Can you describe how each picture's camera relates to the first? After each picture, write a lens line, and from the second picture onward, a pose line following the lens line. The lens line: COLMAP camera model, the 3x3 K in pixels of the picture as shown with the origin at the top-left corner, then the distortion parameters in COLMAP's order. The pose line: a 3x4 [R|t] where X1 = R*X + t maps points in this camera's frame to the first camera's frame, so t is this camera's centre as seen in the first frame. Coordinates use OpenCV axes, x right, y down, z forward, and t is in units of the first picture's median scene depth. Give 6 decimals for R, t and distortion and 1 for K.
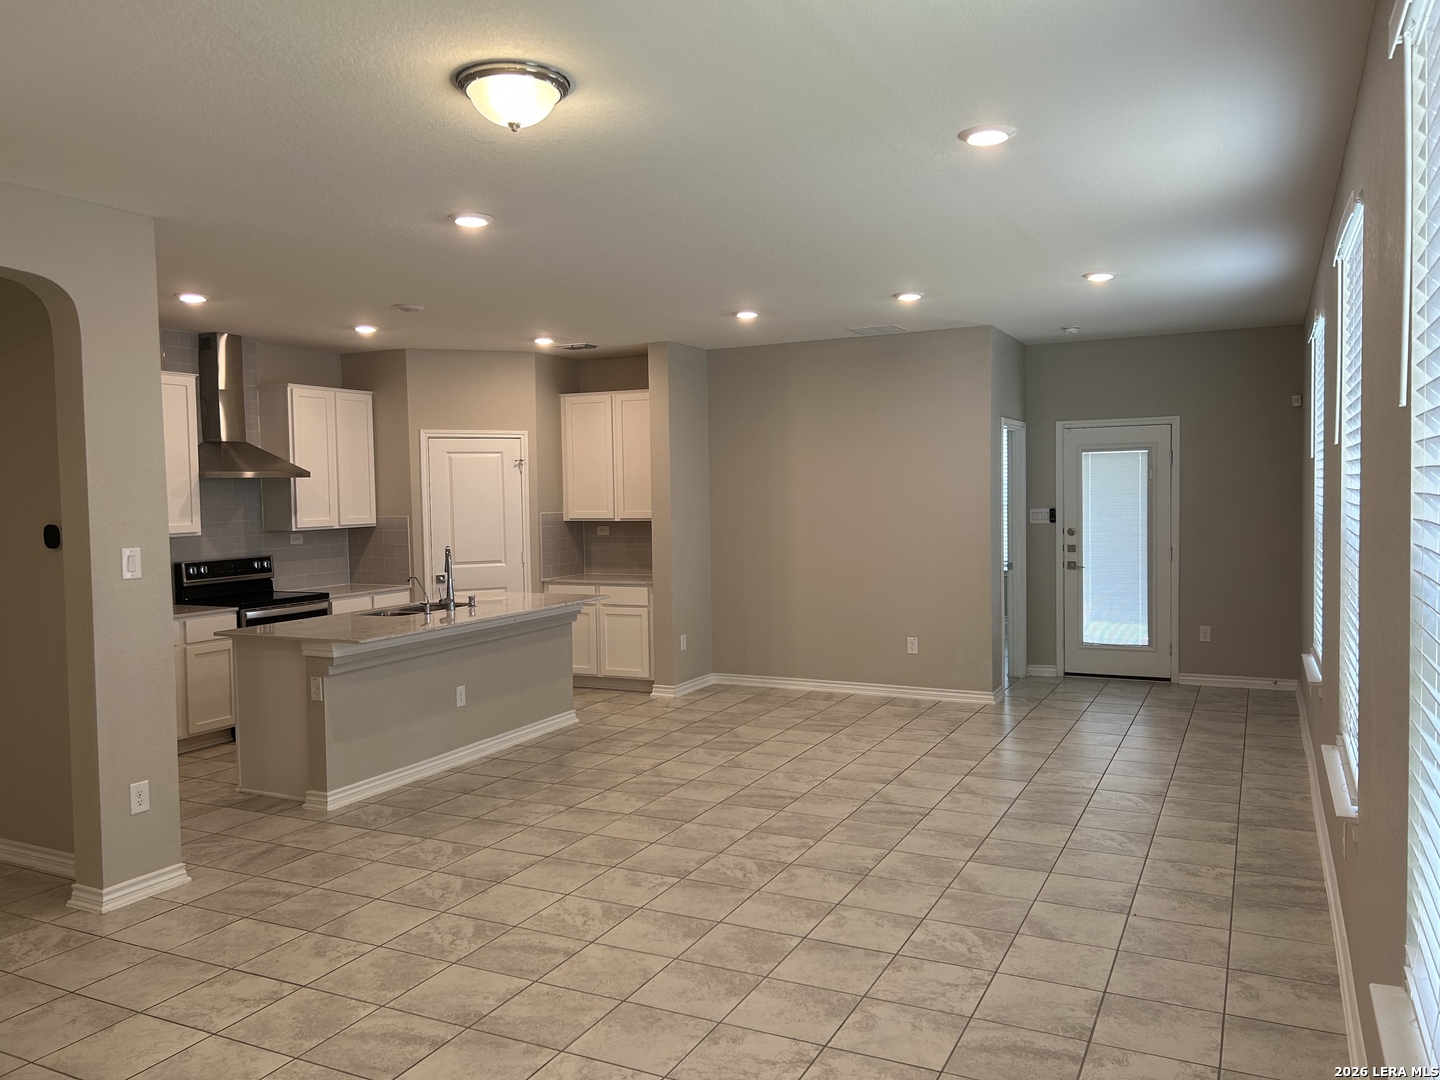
lens RADIAL K [[1085.4, 0, 723.1], [0, 1085.4, 536.5], [0, 0, 1]] dist [0.049929, -0.050179]
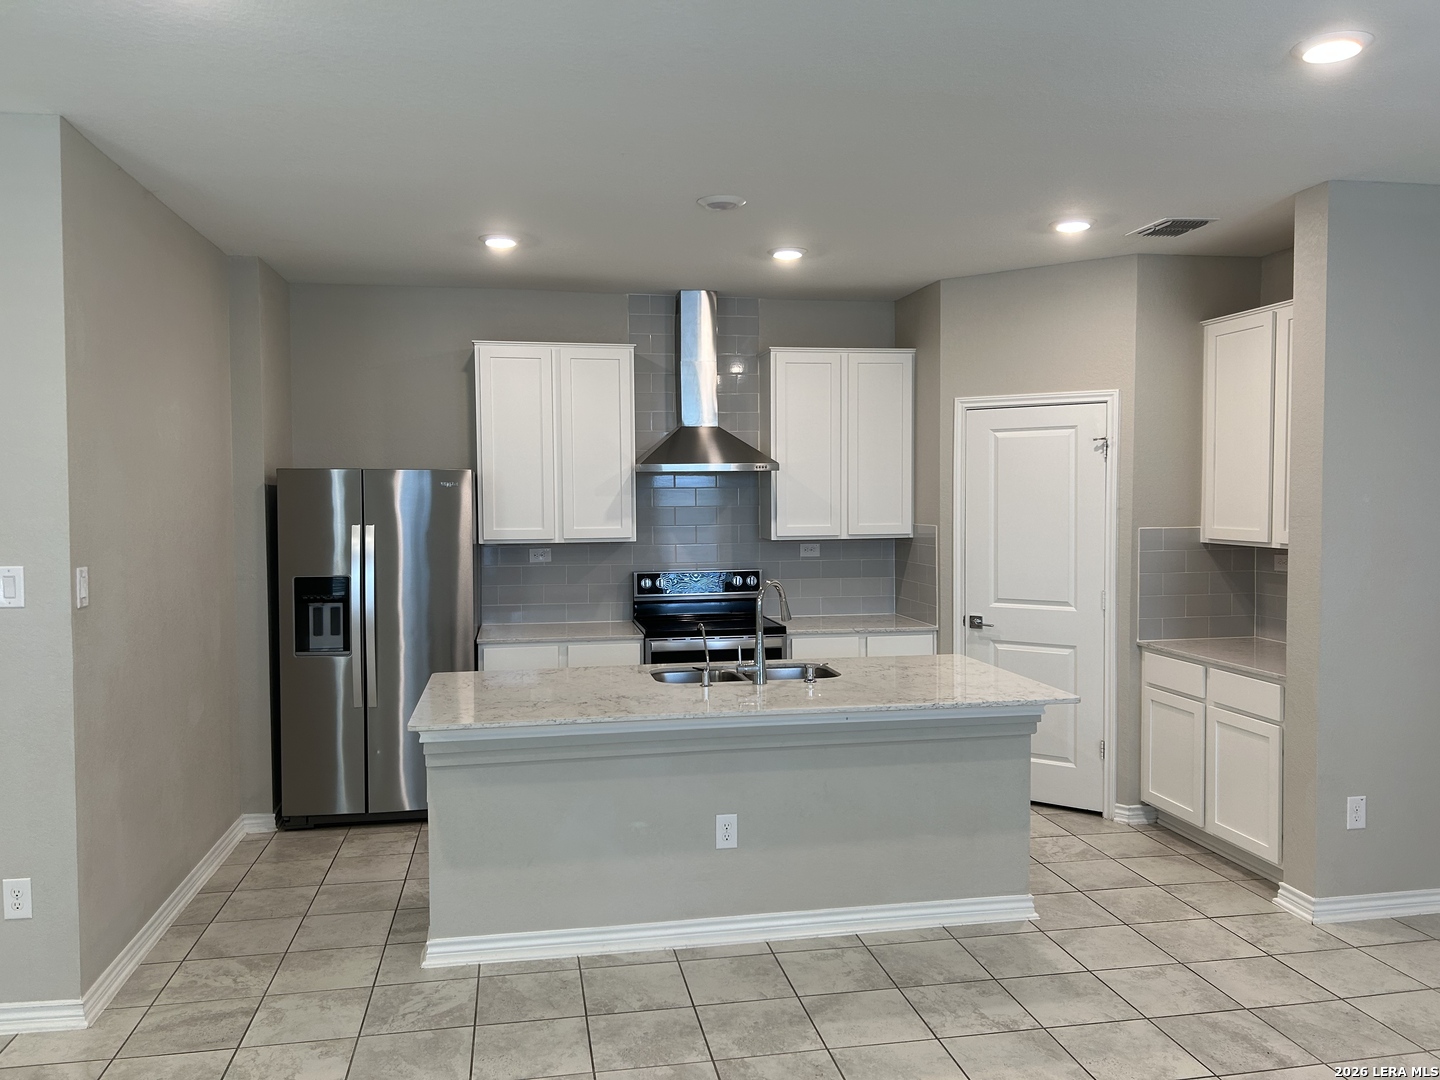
lens RADIAL K [[1085.4, 0, 716.1], [0, 1085.4, 532.0], [0, 0, 1]] dist [0.049929, -0.050179]
pose [[0.593118, 0.041917, -0.804024, 0.233659], [-0.038257, 0.998983, 0.023859, -0.033137], [0.804206, 0.016609, 0.594118, 0.631617]]
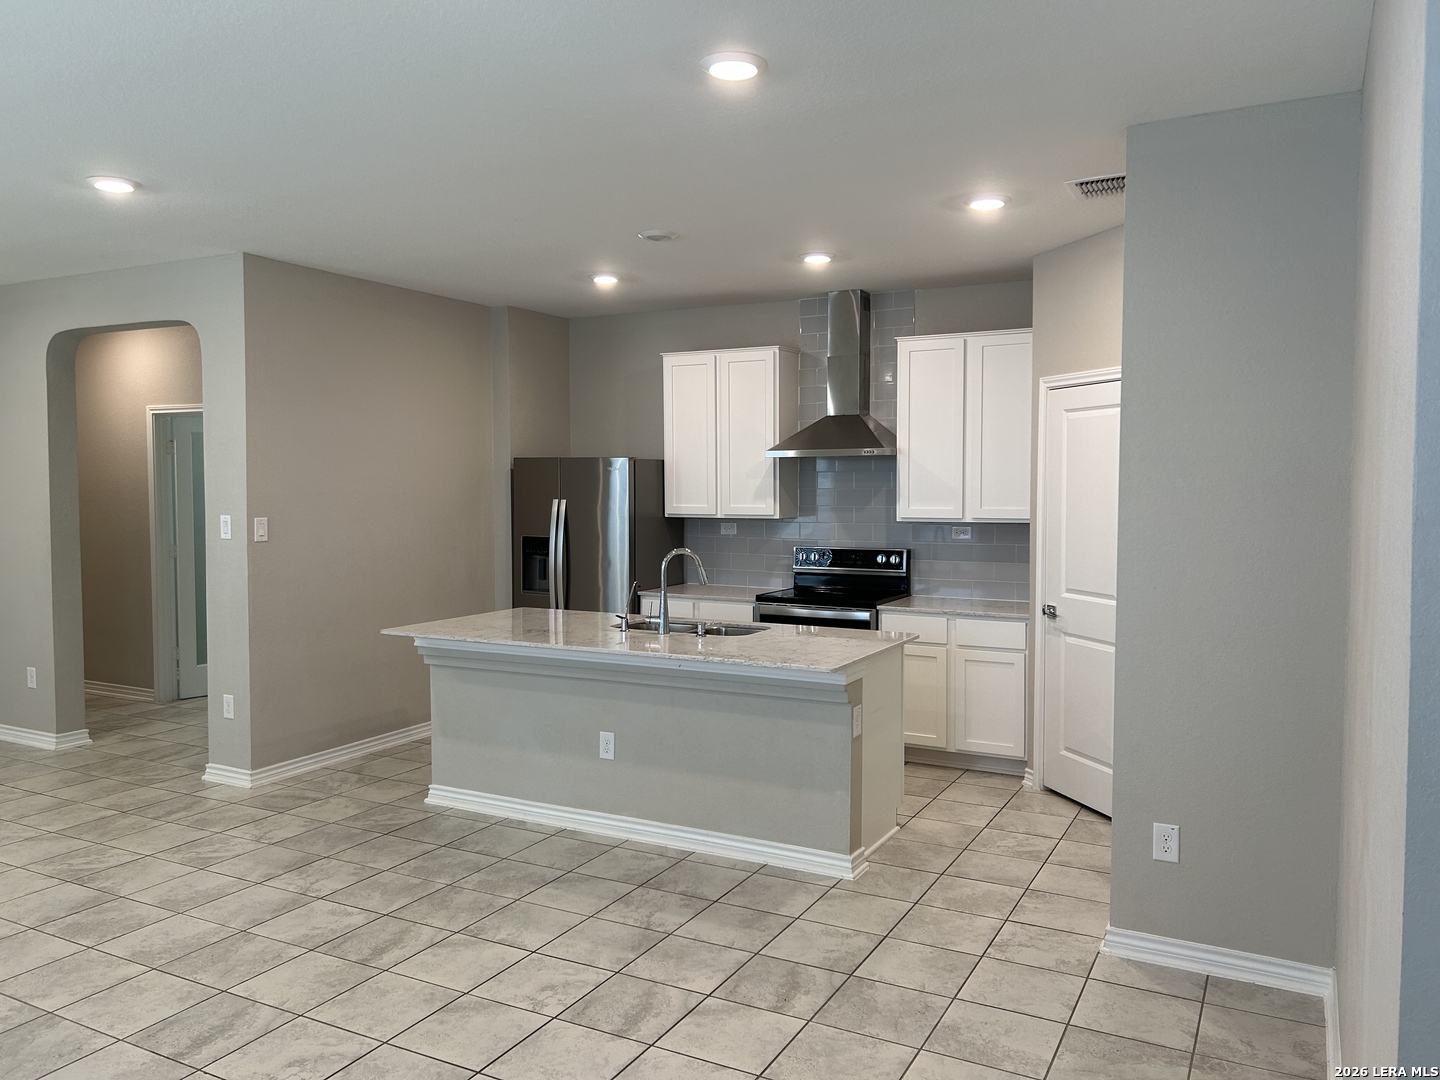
lens RADIAL K [[1085.4, 0, 727.3], [0, 1085.4, 525.5], [0, 0, 1]] dist [0.049929, -0.050179]
pose [[-0.029482, 0.057525, -0.997909, 0.498120], [-0.042267, 0.997378, 0.058744, -0.053046], [0.998671, 0.043910, -0.026973, 1.093546]]
